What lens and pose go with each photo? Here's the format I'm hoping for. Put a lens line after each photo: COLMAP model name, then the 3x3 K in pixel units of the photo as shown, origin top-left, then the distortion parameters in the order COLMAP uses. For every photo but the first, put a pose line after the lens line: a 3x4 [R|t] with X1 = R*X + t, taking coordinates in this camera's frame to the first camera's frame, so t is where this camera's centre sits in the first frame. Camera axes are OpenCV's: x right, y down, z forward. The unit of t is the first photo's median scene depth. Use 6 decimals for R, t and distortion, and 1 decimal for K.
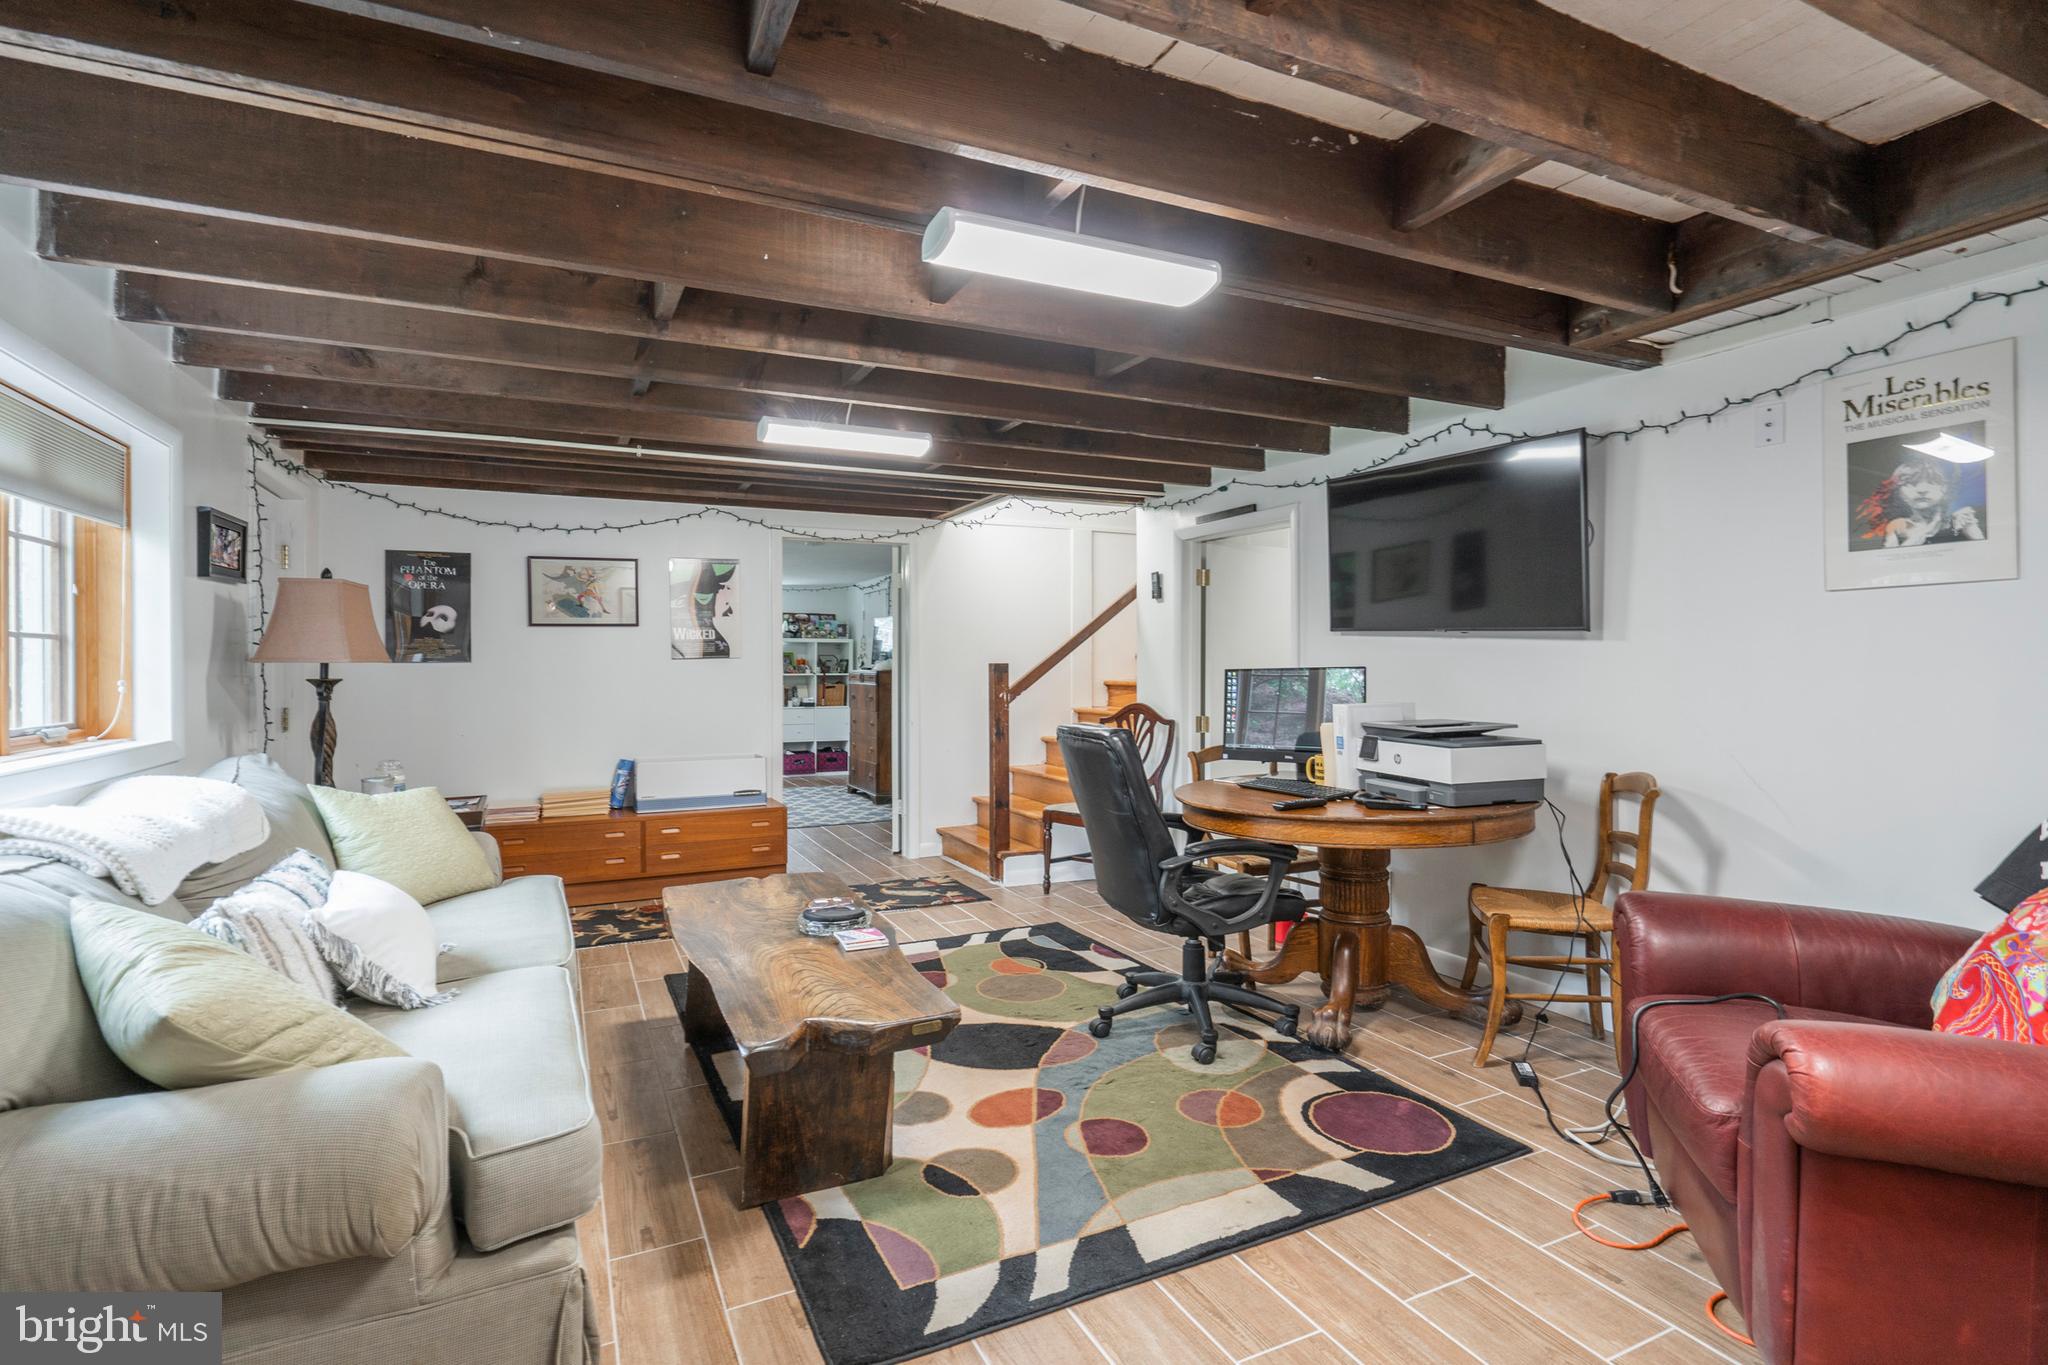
lens RADIAL K [[938.9, 0, 1018.4], [0, 938.9, 674.3], [0, 0, 1]] dist [-0.005946, 0.001213]
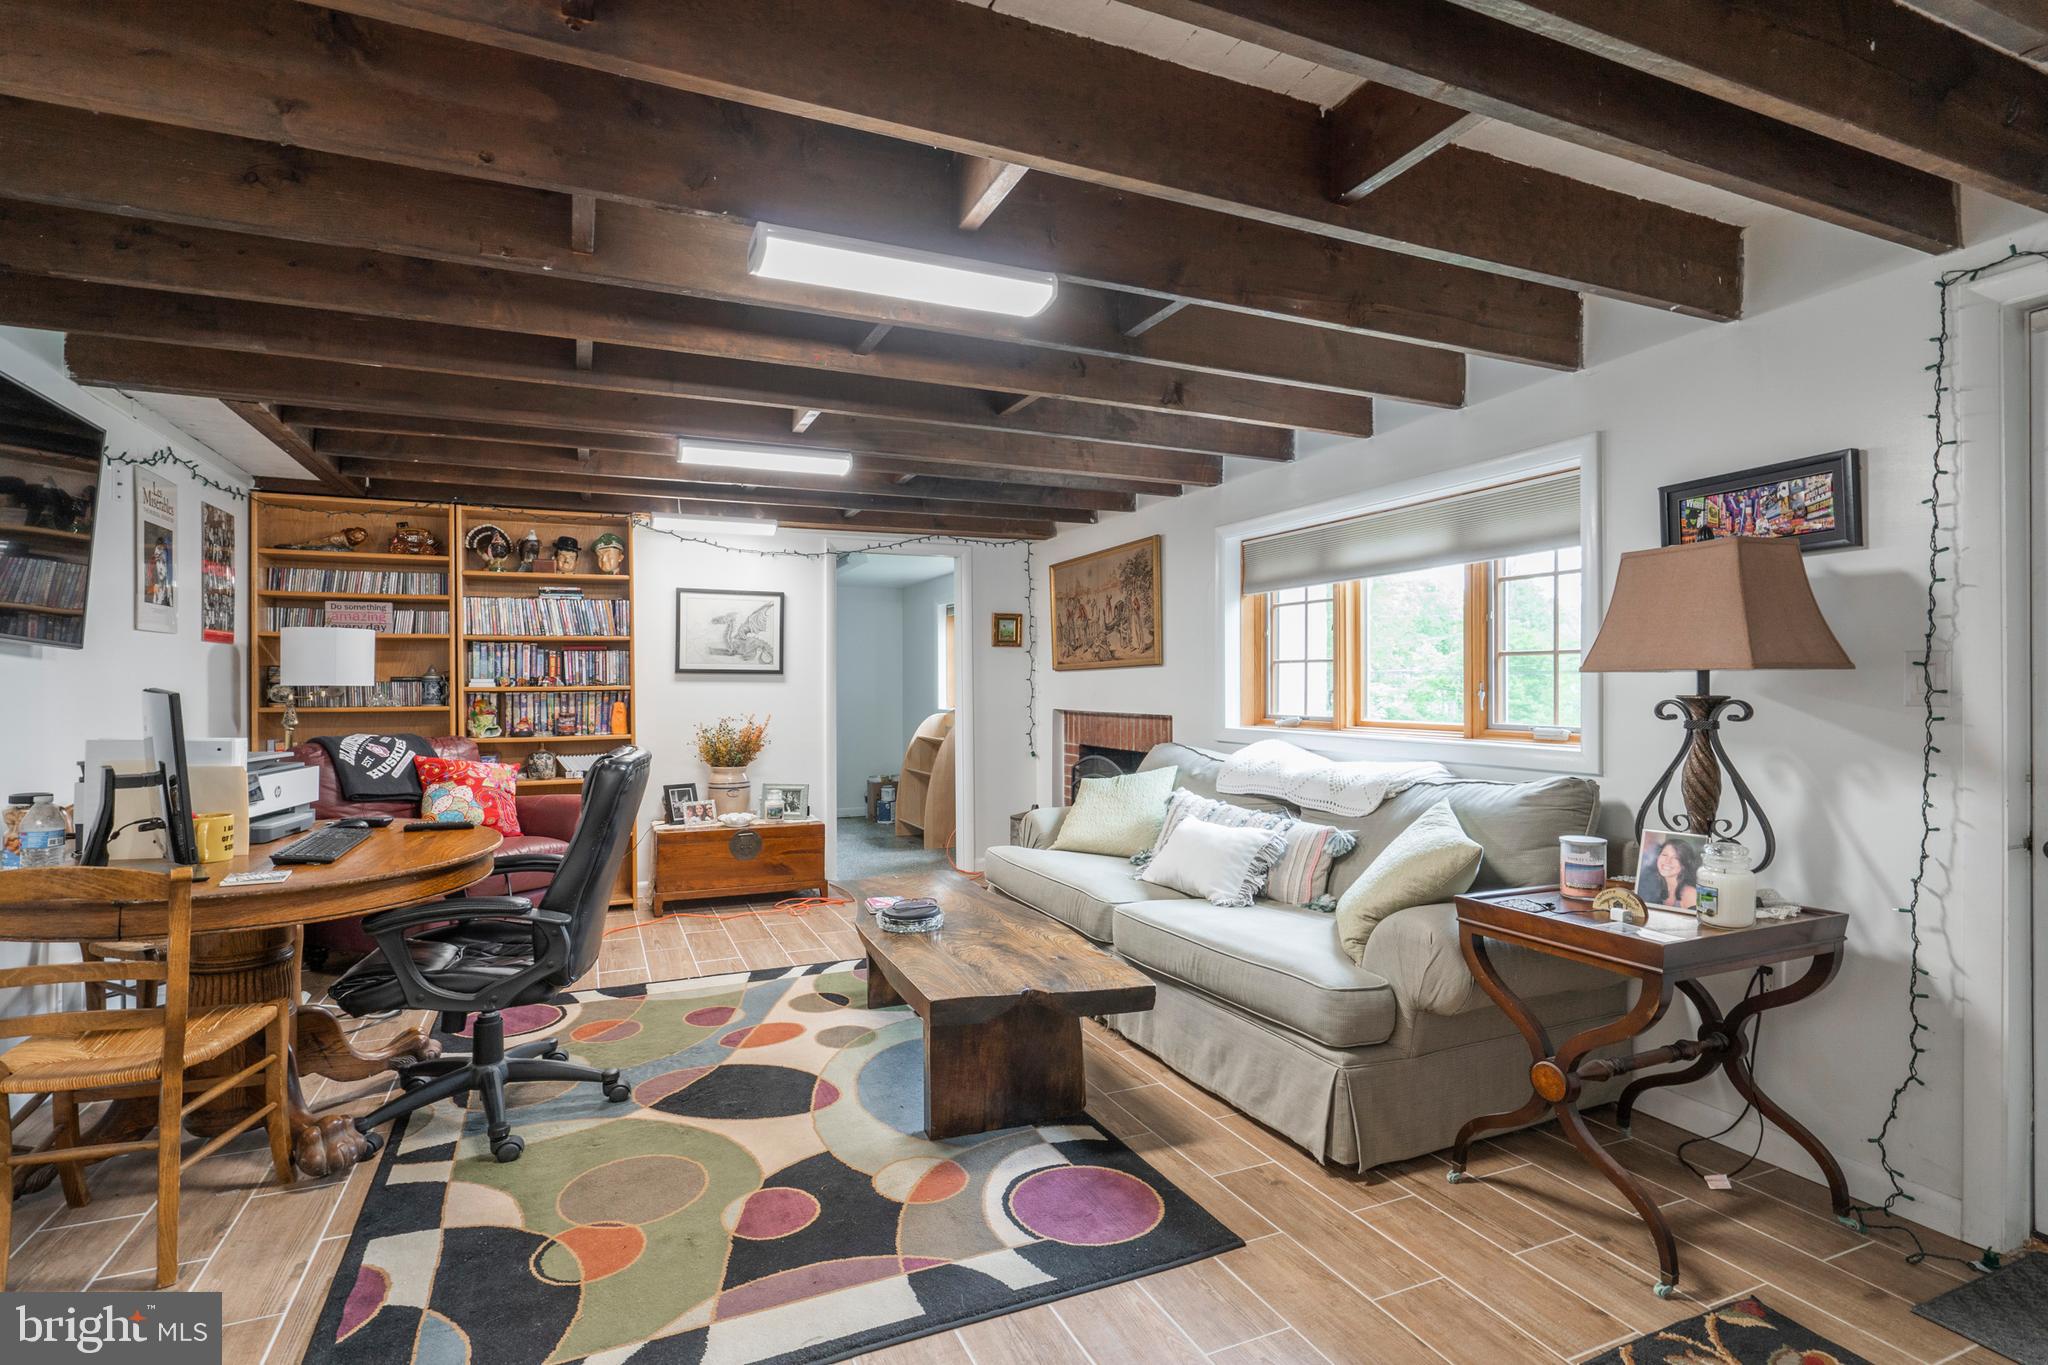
lens RADIAL K [[995.2, 0, 1019.9], [0, 995.2, 685.7], [0, 0, 1]] dist [0.000821, 0.000092]
pose [[-0.999380, 0.004271, 0.034959, -0.416697], [0.004458, 0.999976, 0.005267, -0.010325], [-0.034936, 0.005420, -0.999375, 2.463320]]
